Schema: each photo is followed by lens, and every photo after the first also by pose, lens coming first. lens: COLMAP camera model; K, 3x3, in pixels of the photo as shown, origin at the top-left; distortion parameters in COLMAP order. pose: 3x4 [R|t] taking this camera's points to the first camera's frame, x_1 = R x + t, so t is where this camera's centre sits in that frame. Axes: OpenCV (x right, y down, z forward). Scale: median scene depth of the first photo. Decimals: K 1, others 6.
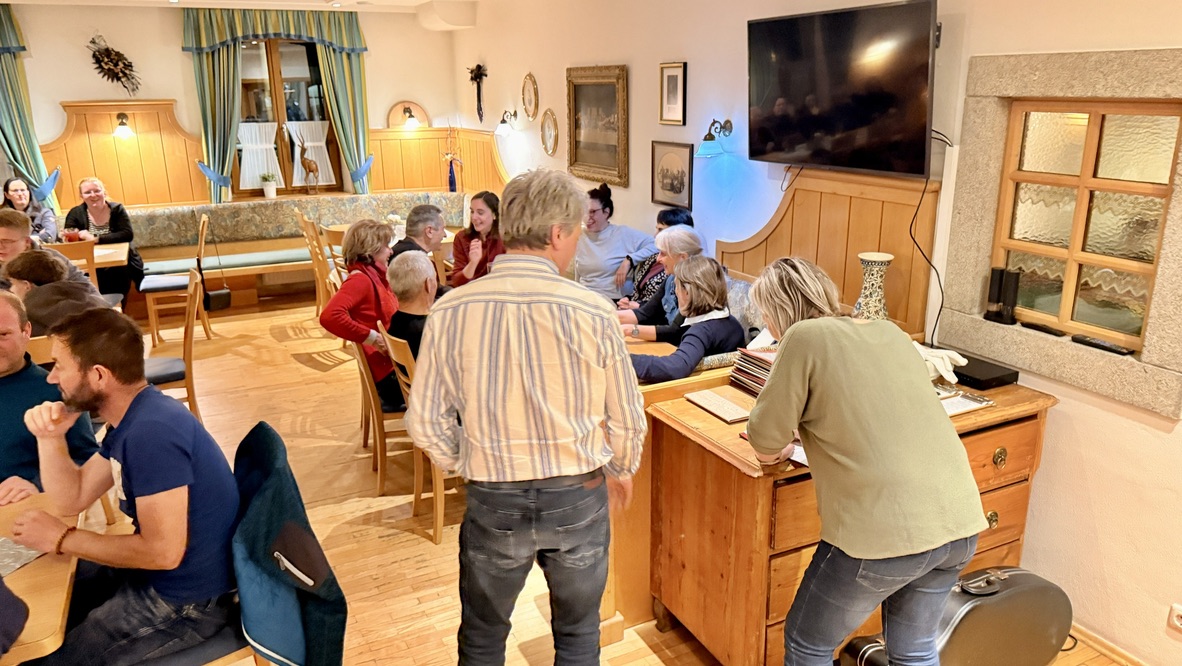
lens RADIAL K [[837.0, 0, 605.3], [0, 837.0, 331.2], [0, 0, 1]] dist [0.049600, -0.082598]
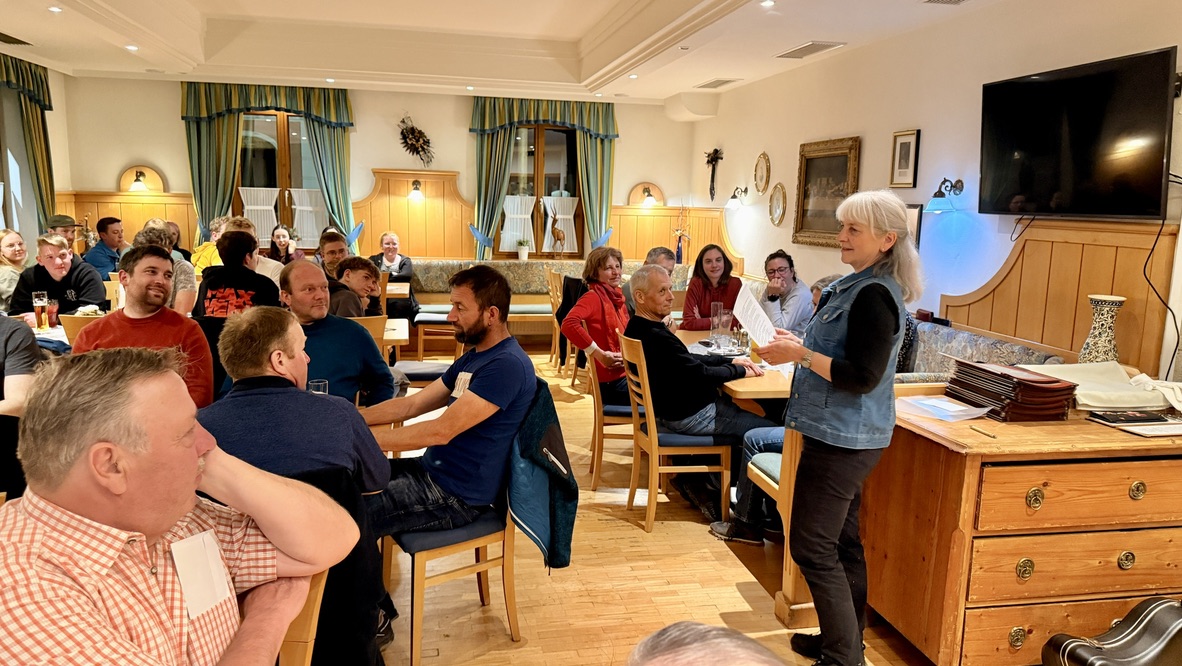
lens RADIAL K [[822.9, 0, 594.6], [0, 822.9, 334.4], [0, 0, 1]] dist [0.117461, -0.201889]
pose [[0.962392, 0.079706, -0.259707, -0.002935], [-0.110278, 0.988303, -0.105338, 0.059690], [0.248273, 0.130017, 0.959925, -0.051404]]
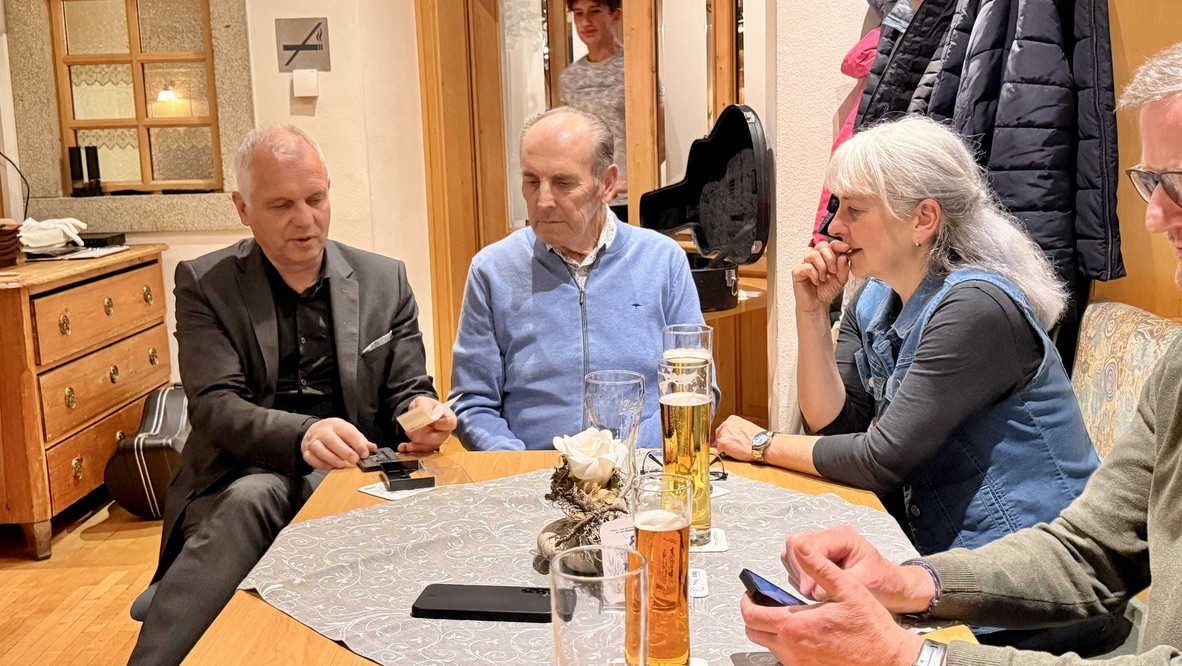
lens RADIAL K [[1279.8, 0, 592.0], [0, 1279.8, 333.3], [0, 0, 1]] dist [-0.000927, -0.018194]
pose [[0.469090, -0.157524, 0.868988, -0.279368], [0.271799, 0.961957, 0.027657, 0.119566], [-0.840286, 0.223216, 0.494059, -0.119815]]
